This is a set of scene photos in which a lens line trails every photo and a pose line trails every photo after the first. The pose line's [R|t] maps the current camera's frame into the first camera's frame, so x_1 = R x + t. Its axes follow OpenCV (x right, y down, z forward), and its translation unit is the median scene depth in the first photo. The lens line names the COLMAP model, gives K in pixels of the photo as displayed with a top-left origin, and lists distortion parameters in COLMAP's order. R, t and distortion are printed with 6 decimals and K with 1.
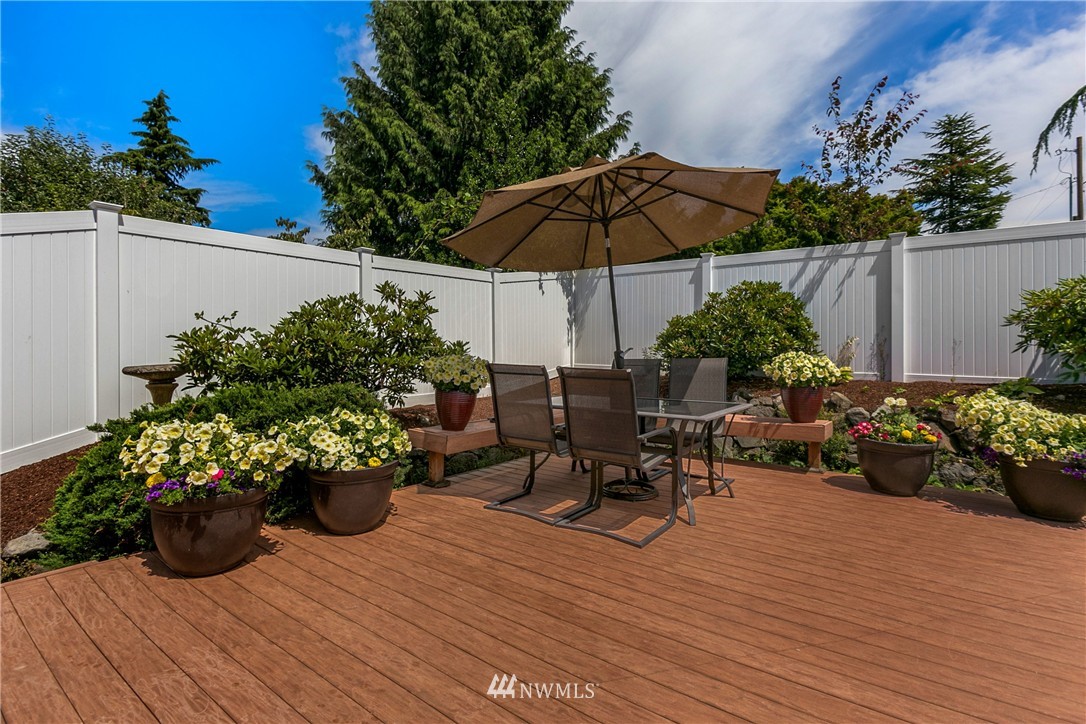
lens RADIAL K [[504.1, 0, 536.2], [0, 504.1, 354.3], [0, 0, 1]] dist [0.004103, 0.000114]
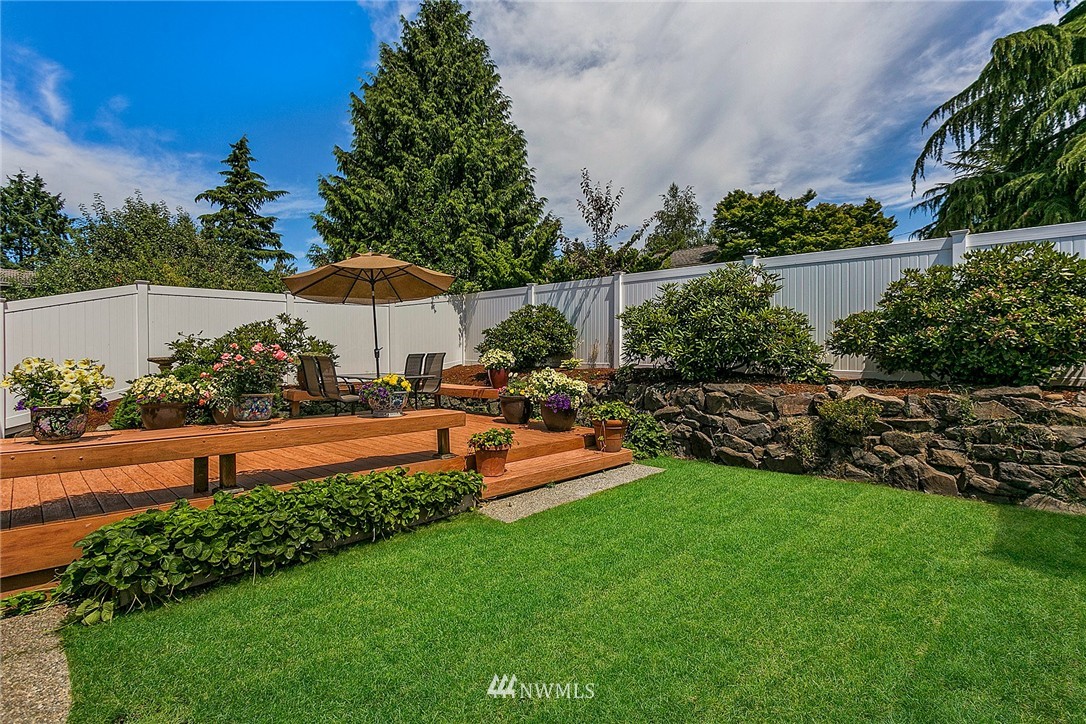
lens RADIAL K [[504.1, 0, 541.7], [0, 504.1, 358.6], [0, 0, 1]] dist [0.004103, 0.000114]
pose [[0.991612, -0.004229, -0.129183, 0.323807], [0.004560, 0.999987, 0.002264, 0.009112], [0.129172, -0.002834, 0.991618, -0.264174]]
